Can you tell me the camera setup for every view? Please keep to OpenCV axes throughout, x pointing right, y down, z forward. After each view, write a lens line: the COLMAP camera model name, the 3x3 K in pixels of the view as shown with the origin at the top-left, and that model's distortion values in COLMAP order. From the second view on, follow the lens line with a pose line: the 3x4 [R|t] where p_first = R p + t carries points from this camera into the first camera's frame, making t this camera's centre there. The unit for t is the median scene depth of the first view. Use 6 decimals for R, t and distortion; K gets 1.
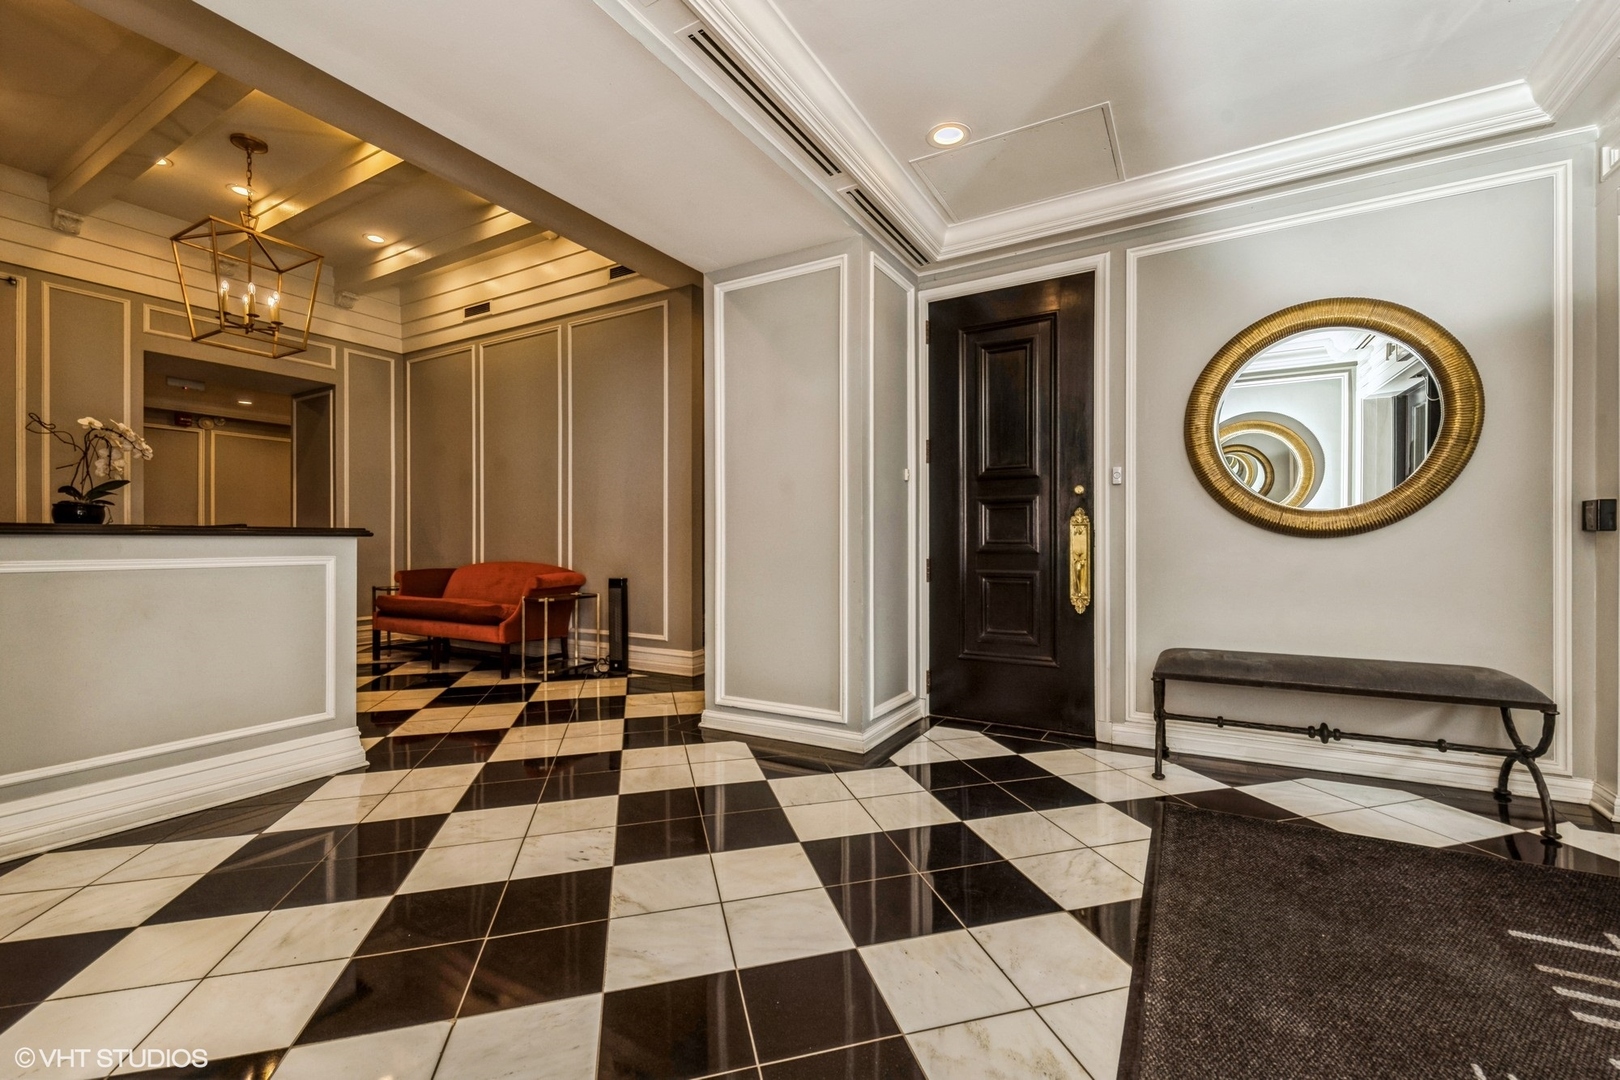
lens RADIAL K [[663.1, 0, 818.9], [0, 663.1, 541.9], [0, 0, 1]] dist [0.014745, 0.000032]
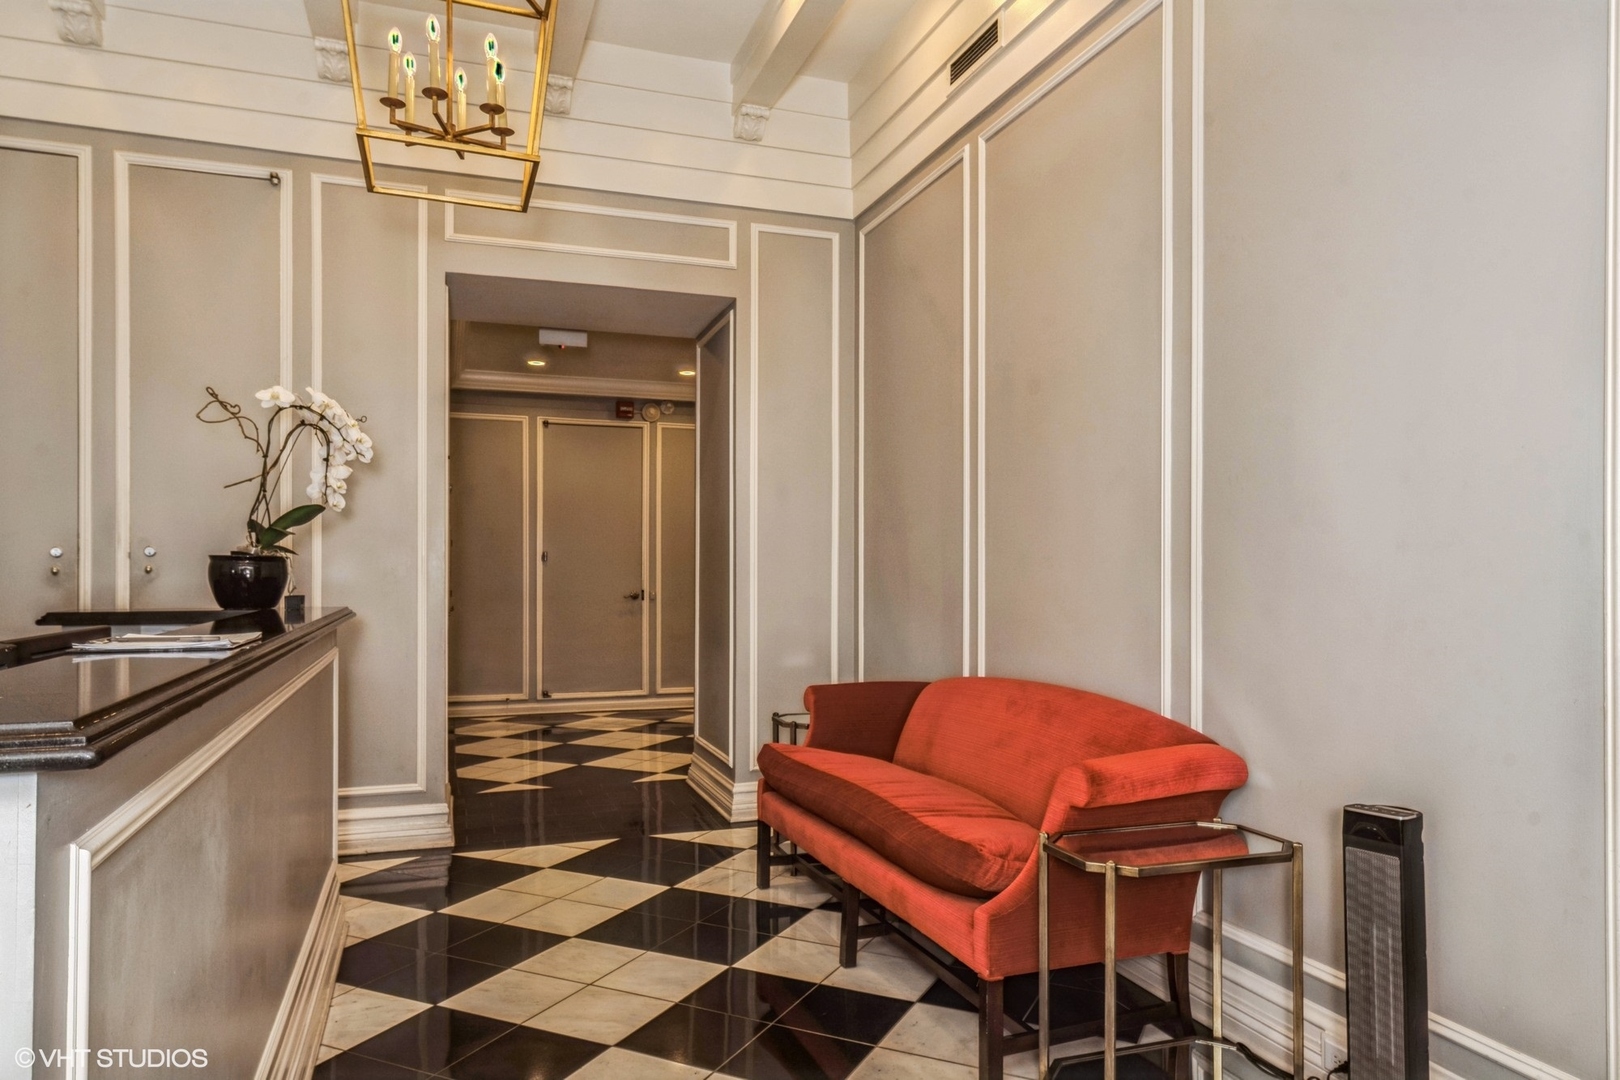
lens RADIAL K [[1047.6, 0, 811.8], [0, 1047.6, 553.7], [0, 0, 1]] dist [0.004918, 0.013474]
pose [[0.754312, -0.008183, -0.656465, -0.181705], [-0.003060, 0.999868, -0.015980, -0.033362], [0.656509, 0.014063, 0.754187, 0.494684]]
